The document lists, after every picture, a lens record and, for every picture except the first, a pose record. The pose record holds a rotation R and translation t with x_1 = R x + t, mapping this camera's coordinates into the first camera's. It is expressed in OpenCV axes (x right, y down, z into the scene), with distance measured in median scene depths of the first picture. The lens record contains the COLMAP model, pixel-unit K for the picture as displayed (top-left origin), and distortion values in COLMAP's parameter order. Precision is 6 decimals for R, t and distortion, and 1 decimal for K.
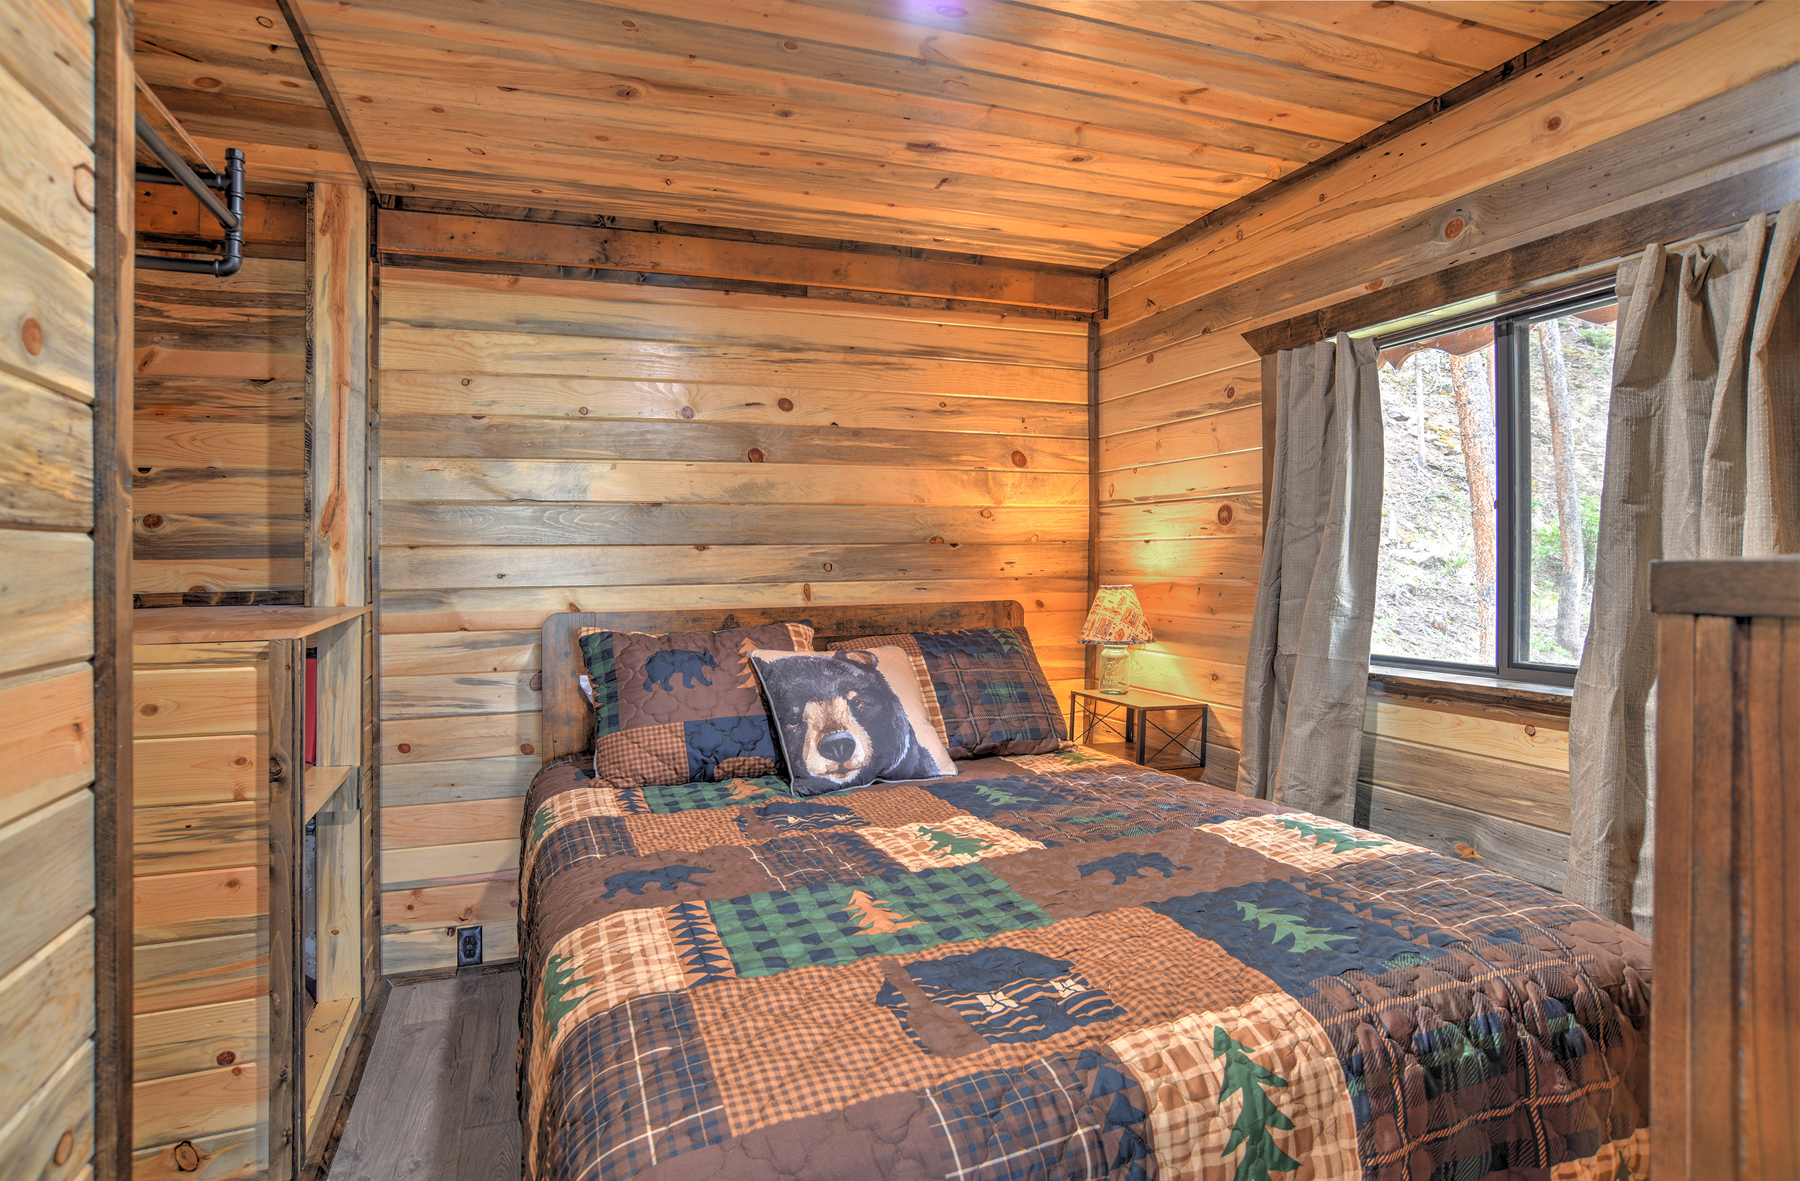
lens RADIAL K [[957.6, 0, 902.3], [0, 957.6, 587.3], [0, 0, 1]] dist [-0.054851, -0.001665]
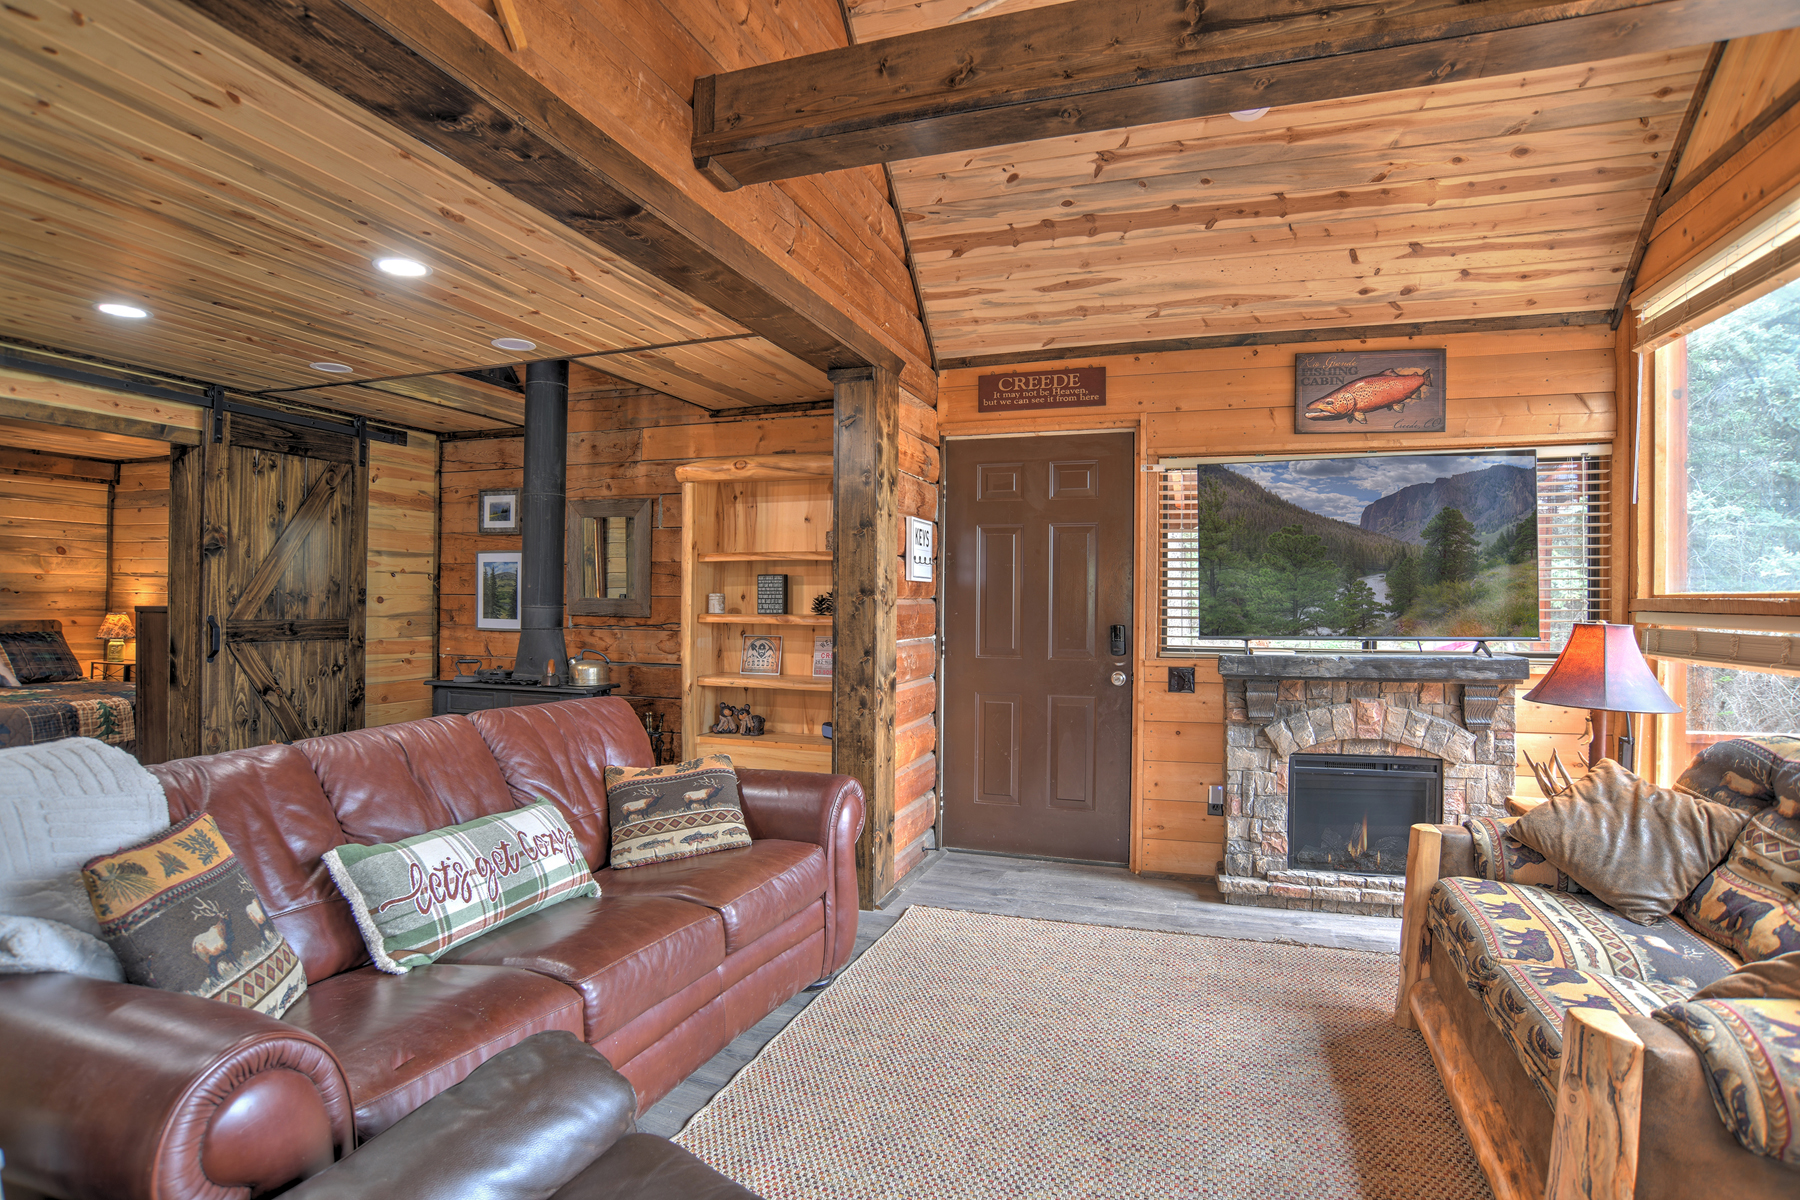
lens RADIAL K [[937.0, 0, 922.1], [0, 937.0, 603.7], [0, 0, 1]] dist [-0.070669, 0.027508]
pose [[0.652867, 0.012494, 0.757369, -0.126724], [0.009601, 0.999647, -0.024768, 0.042850], [-0.757411, 0.023442, 0.652517, -1.622068]]
